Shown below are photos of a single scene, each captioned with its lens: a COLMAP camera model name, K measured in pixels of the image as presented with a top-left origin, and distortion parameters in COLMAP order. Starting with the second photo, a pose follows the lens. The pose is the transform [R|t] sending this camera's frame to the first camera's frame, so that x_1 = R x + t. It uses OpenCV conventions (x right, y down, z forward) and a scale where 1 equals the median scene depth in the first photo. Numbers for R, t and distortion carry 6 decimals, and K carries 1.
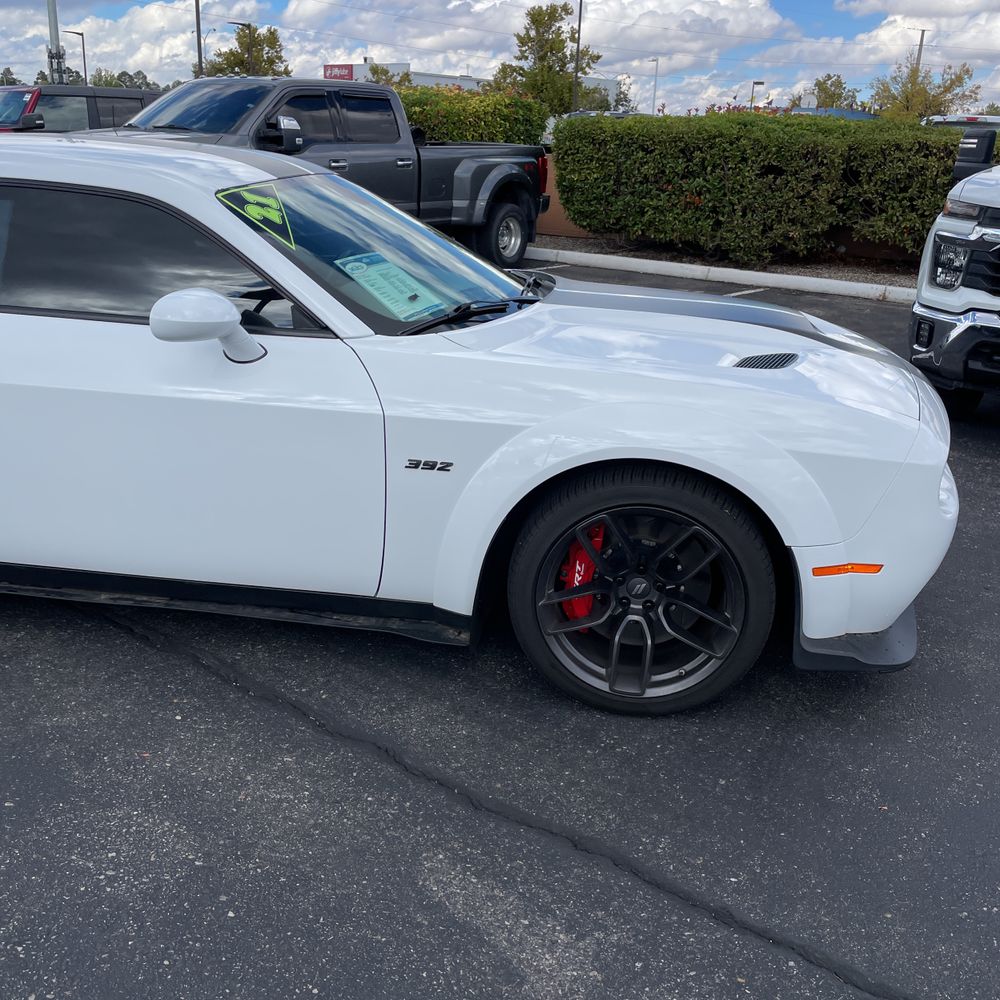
lens RADIAL K [[1015.2, 0, 519.5], [0, 1015.2, 496.8], [0, 0, 1]] dist [0.094011, -0.136919]
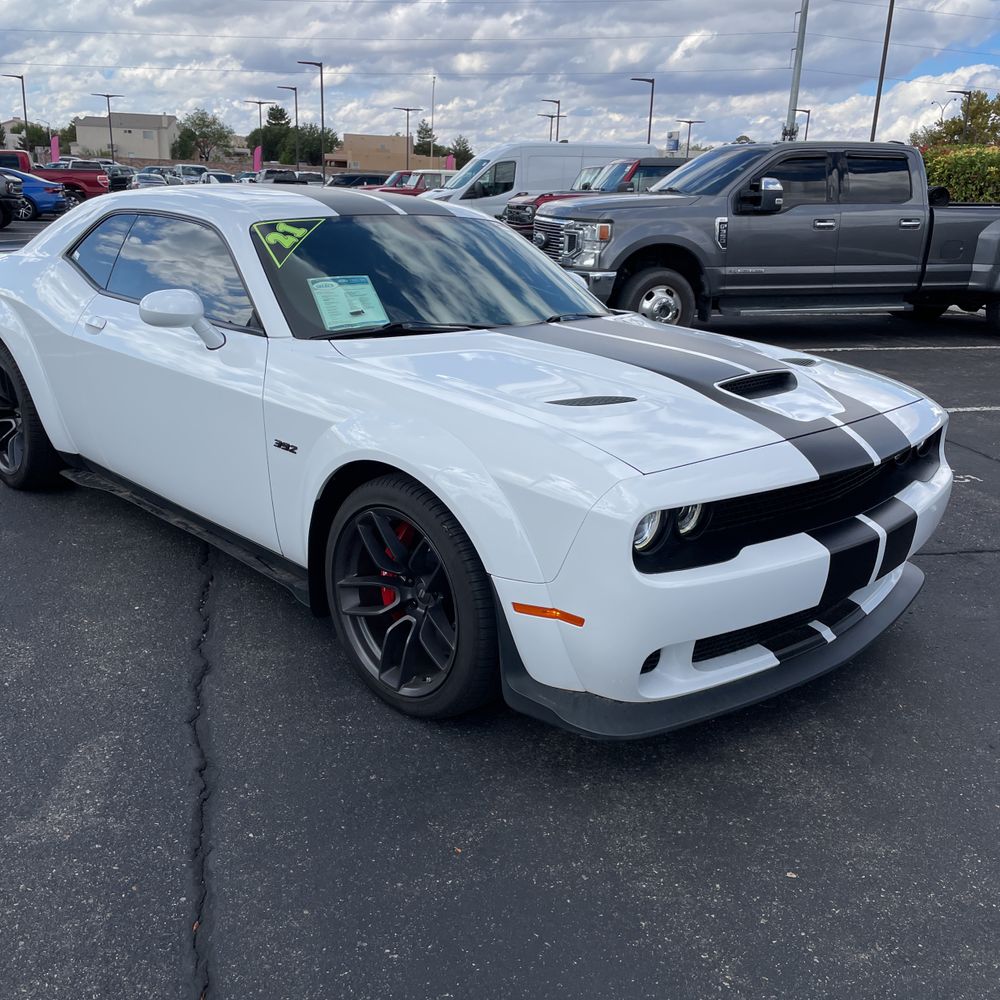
lens RADIAL K [[1015.2, 0, 519.5], [0, 1015.2, 496.8], [0, 0, 1]] dist [0.094011, -0.136919]
pose [[0.792050, 0.169817, -0.586361, 0.199273], [-0.205443, 0.978651, 0.005918, -0.008690], [0.574848, 0.115776, 0.810028, 0.046541]]
